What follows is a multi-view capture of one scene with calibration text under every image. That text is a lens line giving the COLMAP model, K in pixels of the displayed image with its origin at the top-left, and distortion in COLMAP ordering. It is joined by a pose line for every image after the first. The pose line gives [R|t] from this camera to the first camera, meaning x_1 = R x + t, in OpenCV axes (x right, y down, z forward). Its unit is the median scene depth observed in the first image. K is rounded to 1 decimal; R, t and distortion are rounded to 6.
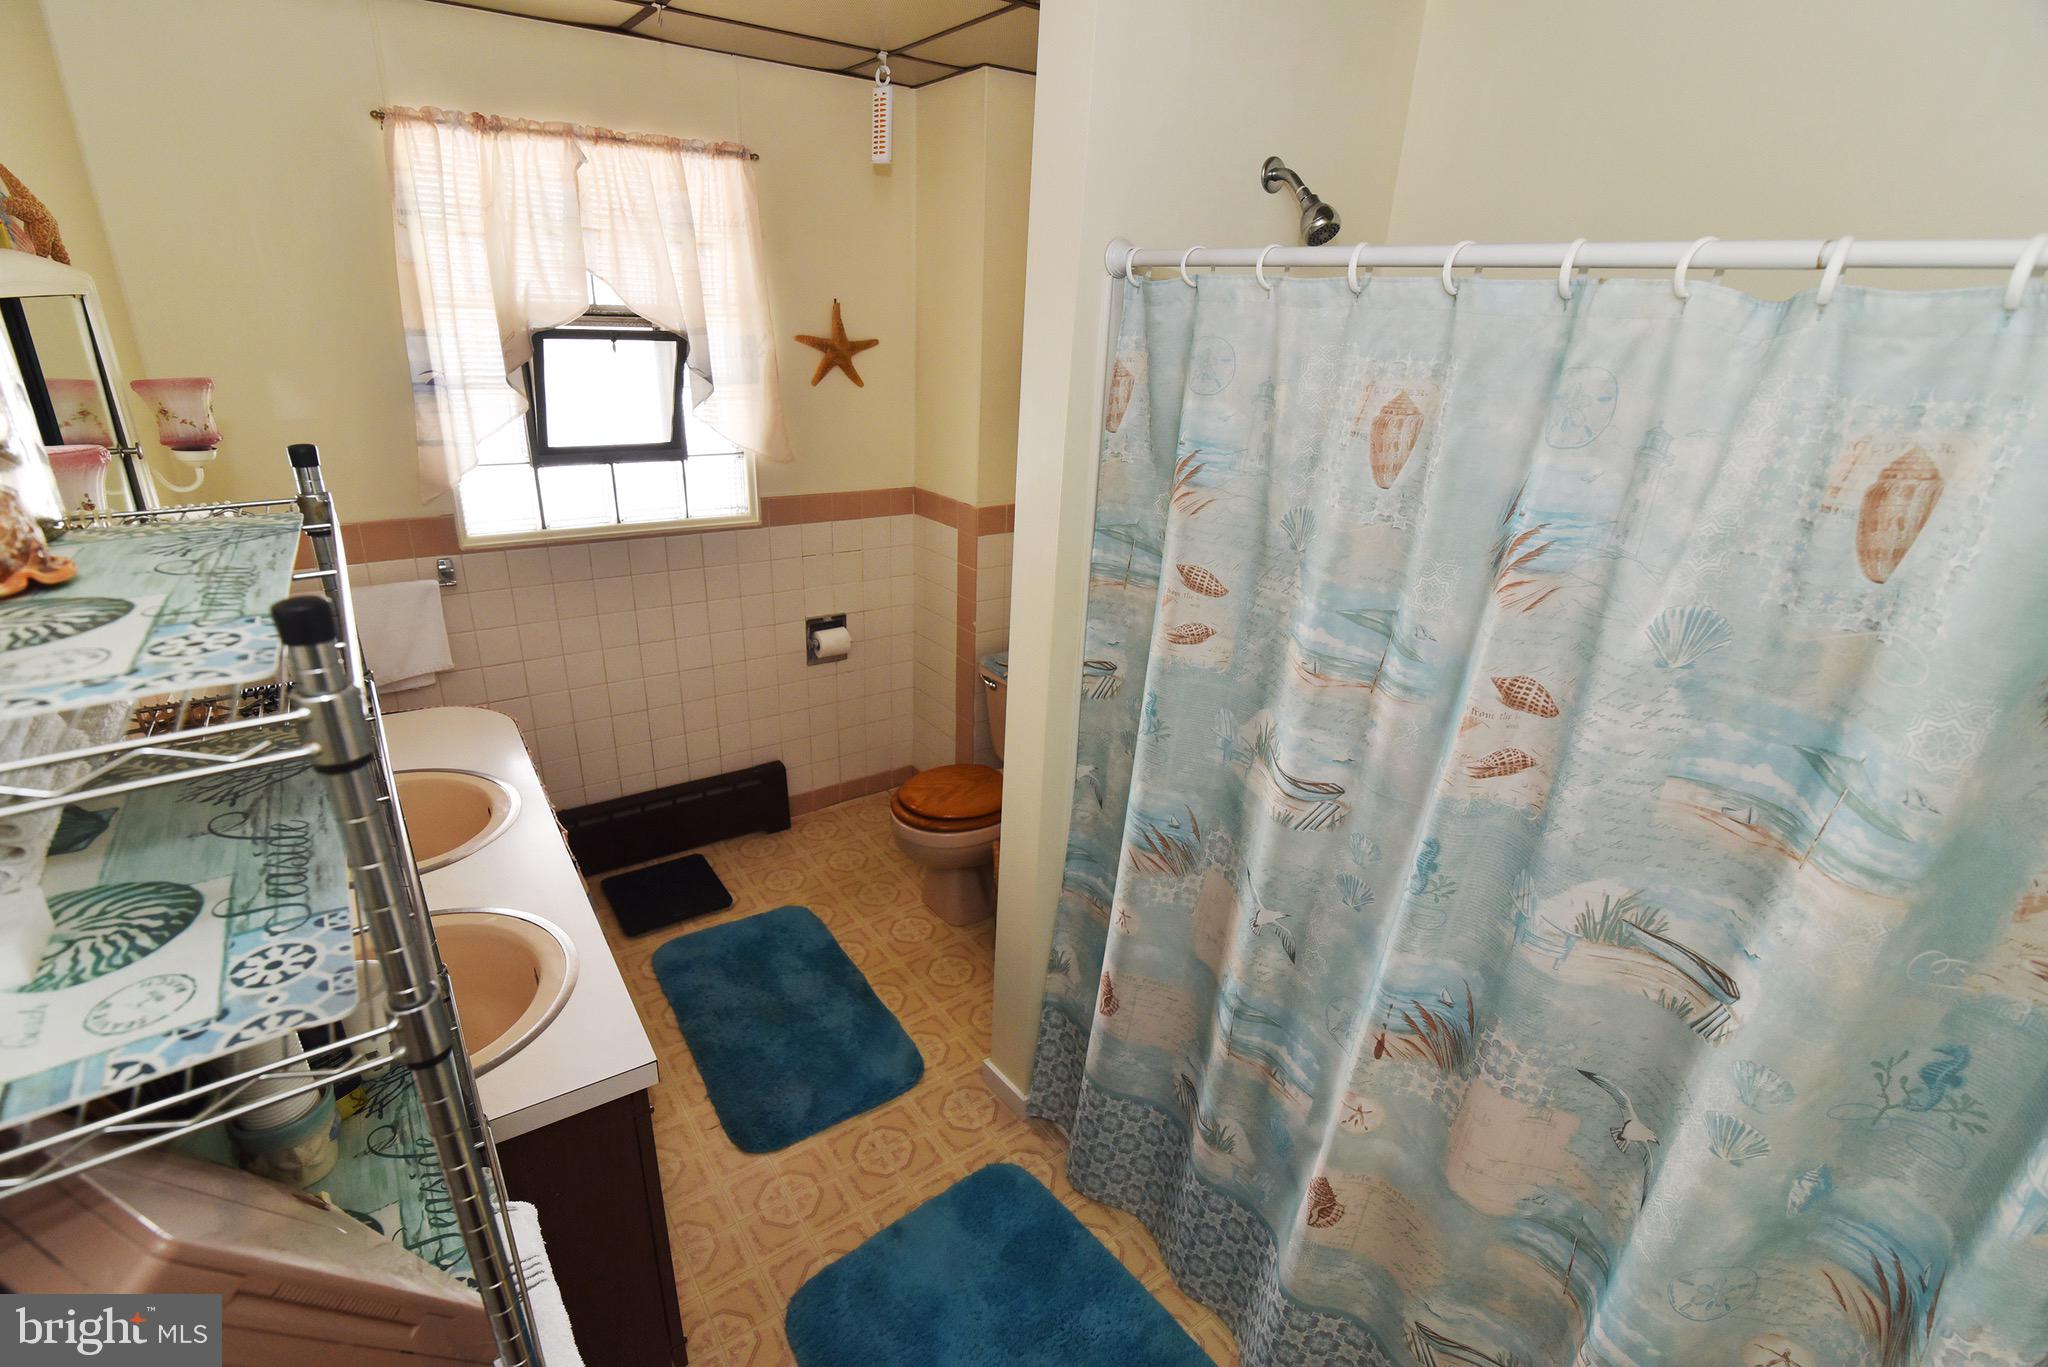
lens RADIAL K [[933.6, 0, 1015.1], [0, 933.6, 696.3], [0, 0, 1]] dist [-0.022107, 0.001557]
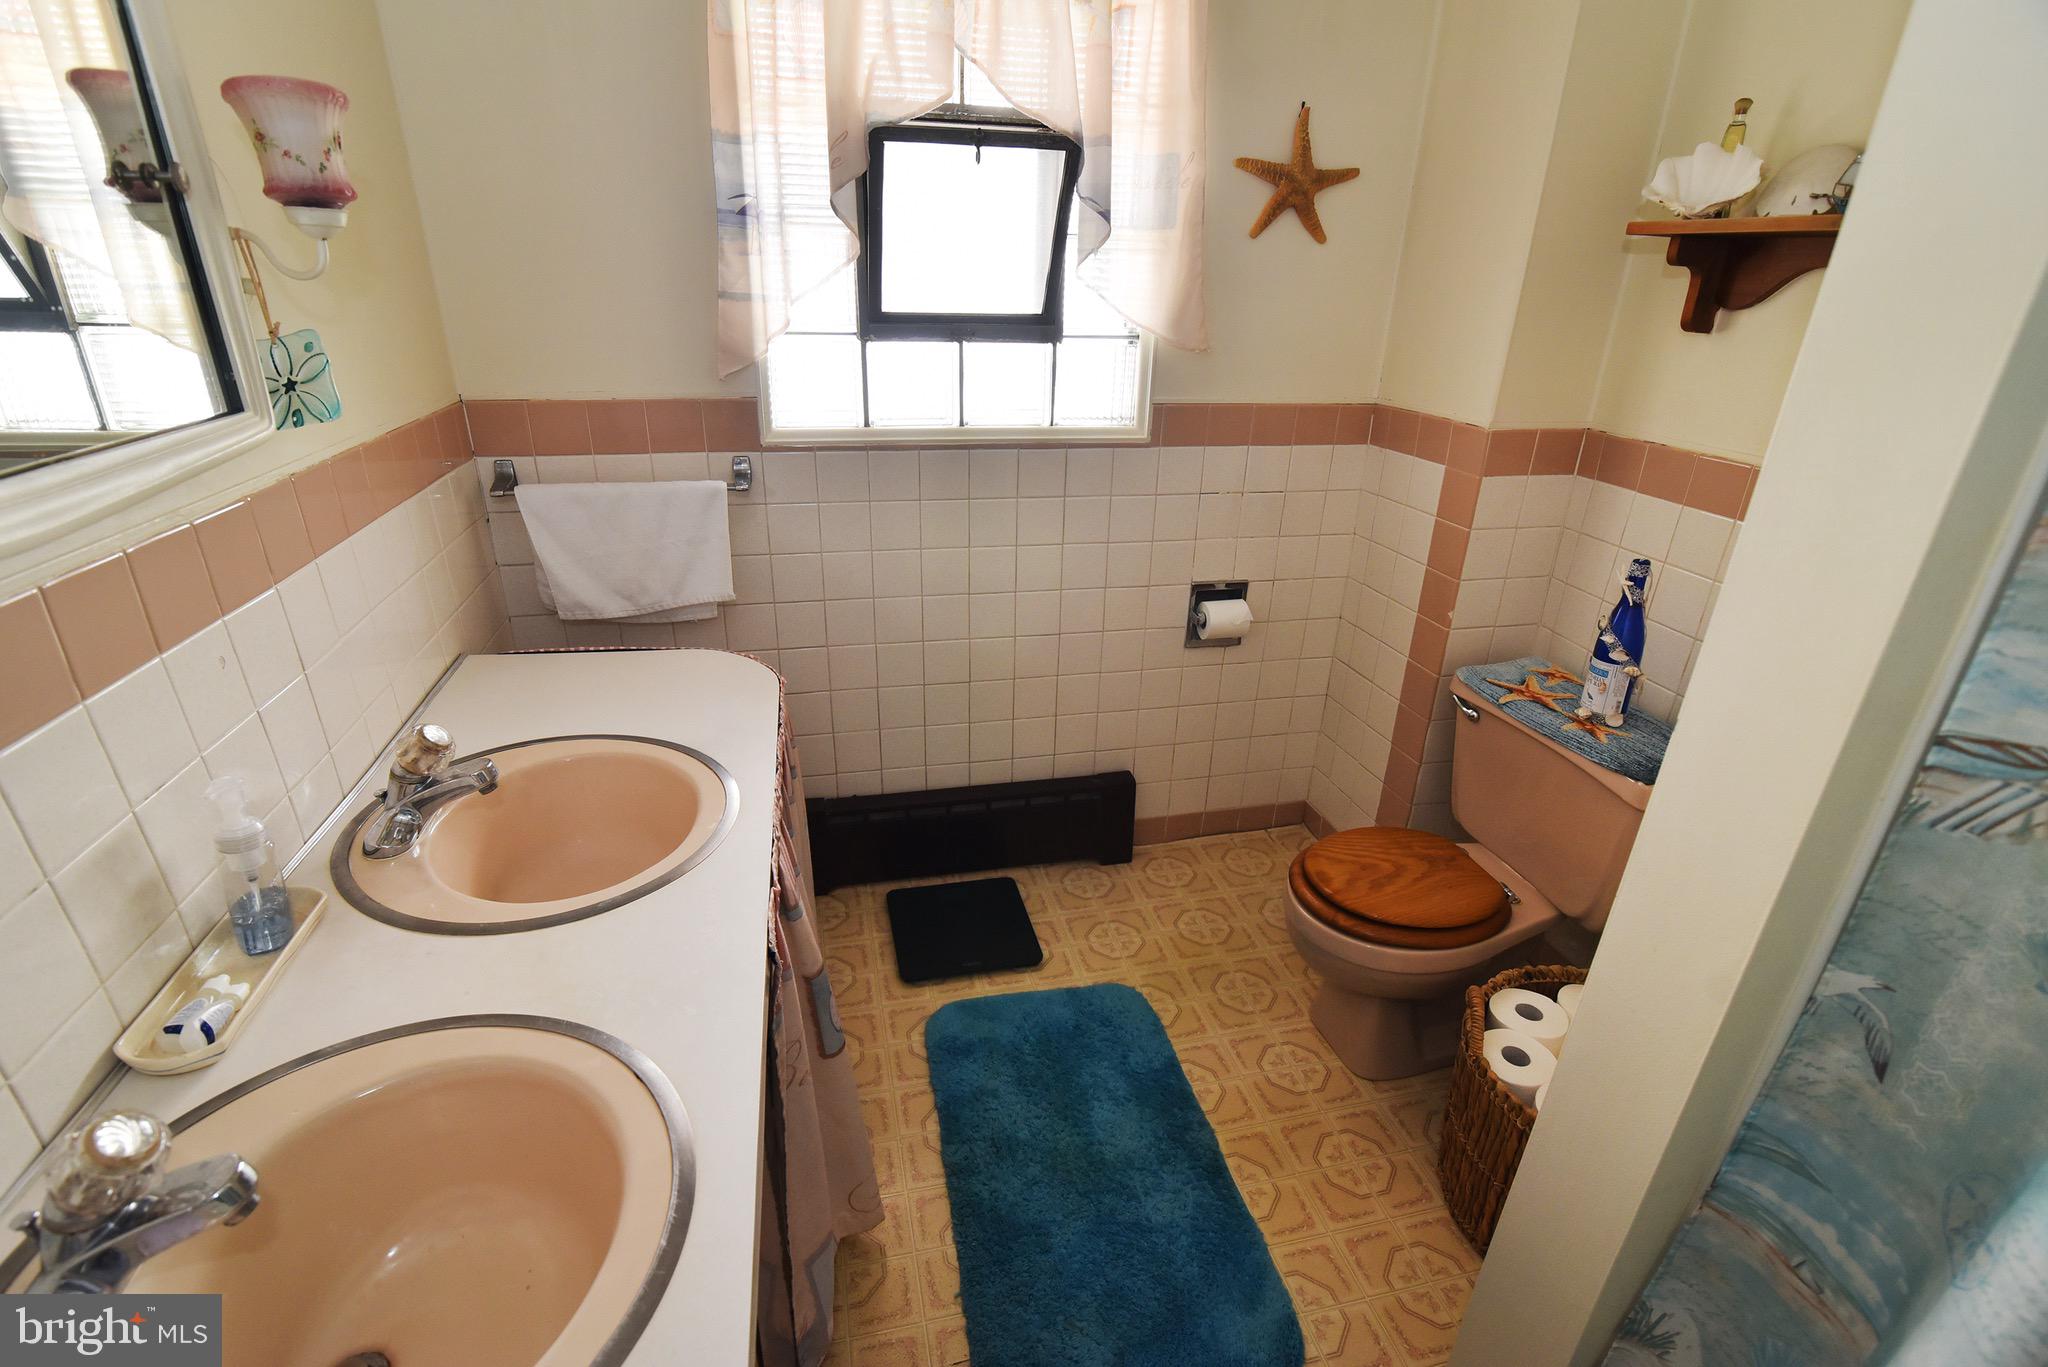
lens RADIAL K [[933.6, 0, 1015.5], [0, 933.6, 694.3], [0, 0, 1]] dist [-0.022107, 0.001557]
pose [[0.925983, 0.133535, -0.353164, -0.099326], [-0.126696, 0.991030, 0.042526, -0.013508], [0.355675, 0.005366, 0.934594, 0.329713]]
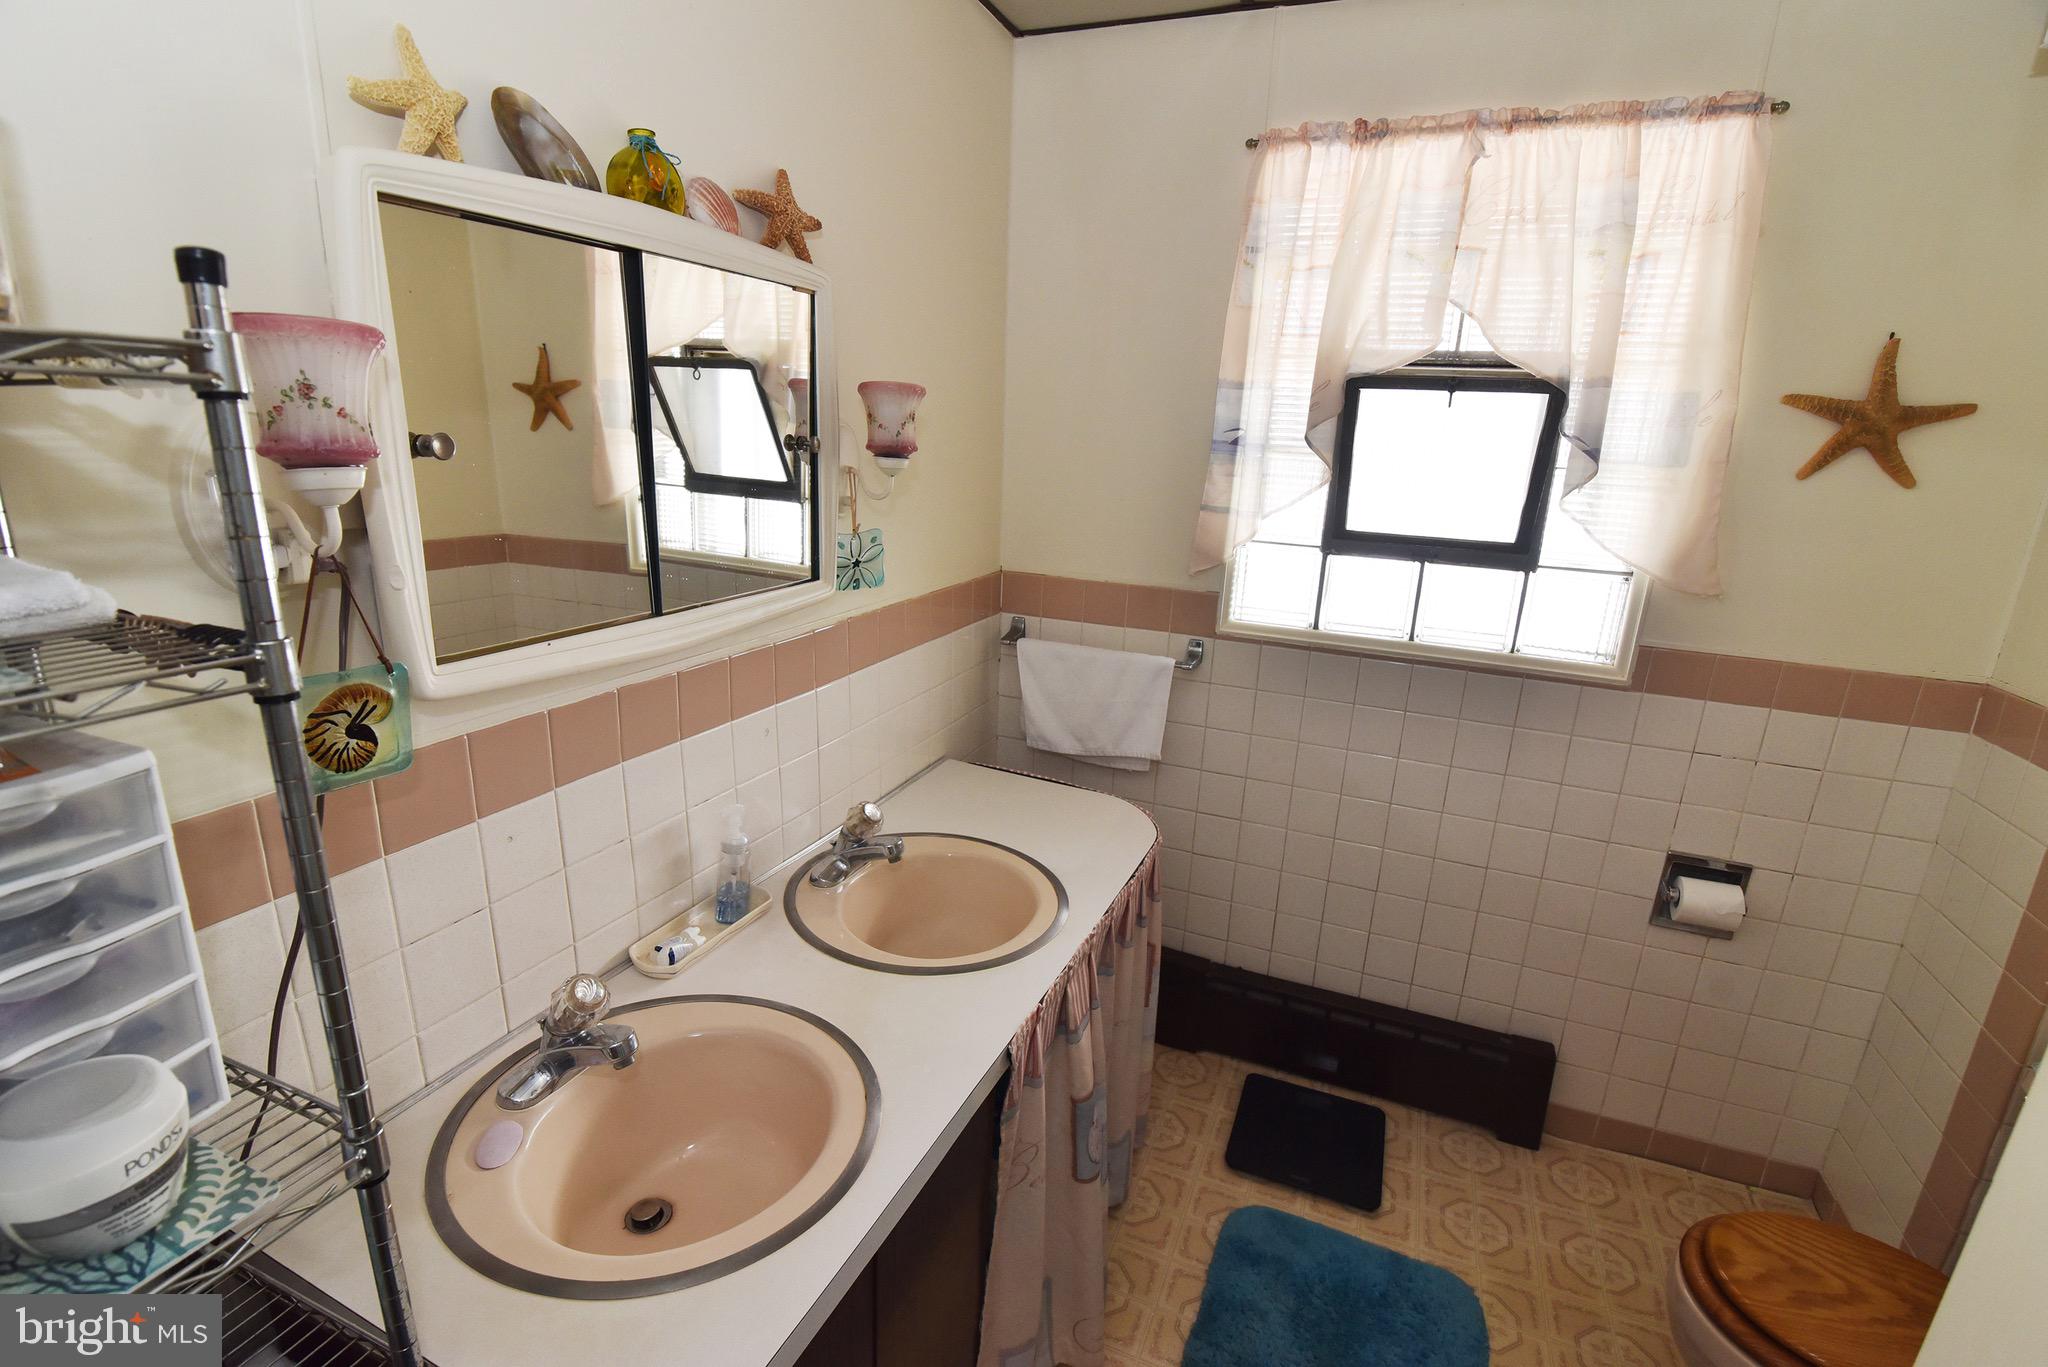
lens RADIAL K [[933.6, 0, 1022.7], [0, 933.6, 696.2], [0, 0, 1]] dist [-0.022107, 0.001557]
pose [[0.535924, 0.211959, -0.817226, 0.024326], [-0.337601, 0.941016, 0.022672, -0.056618], [0.773829, 0.263745, 0.575871, 0.343691]]
